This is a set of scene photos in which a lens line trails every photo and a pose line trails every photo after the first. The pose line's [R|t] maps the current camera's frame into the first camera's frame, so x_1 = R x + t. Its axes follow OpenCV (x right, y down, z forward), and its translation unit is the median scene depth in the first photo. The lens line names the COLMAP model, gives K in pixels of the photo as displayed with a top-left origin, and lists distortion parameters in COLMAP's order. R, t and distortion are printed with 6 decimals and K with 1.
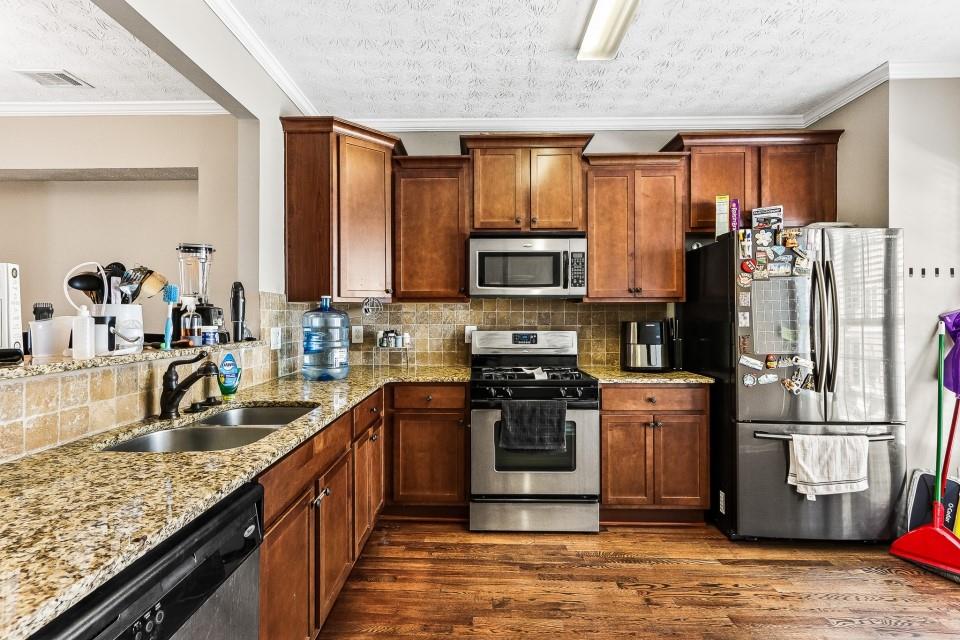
lens RADIAL K [[446.6, 0, 475.5], [0, 446.6, 317.1], [0, 0, 1]] dist [0.002434, -0.000102]
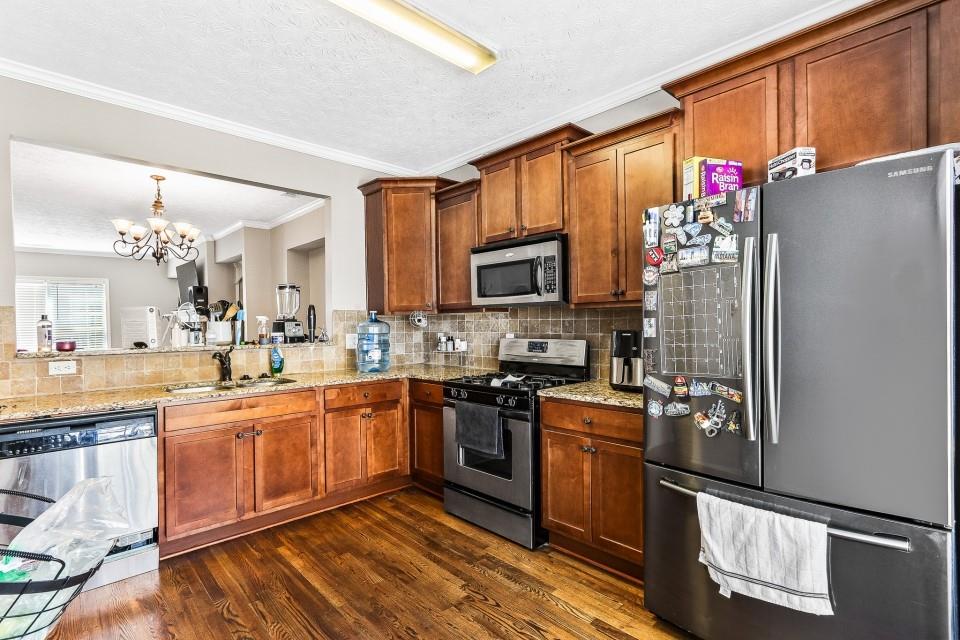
lens RADIAL K [[461.0, 0, 480.6], [0, 461.0, 330.8], [0, 0, 1]] dist [0.005769, 0.000532]
pose [[0.704929, 0.002973, -0.709272, 0.877988], [0.009464, 0.999863, 0.013597, -0.002789], [0.709215, -0.016297, 0.704804, 0.225677]]
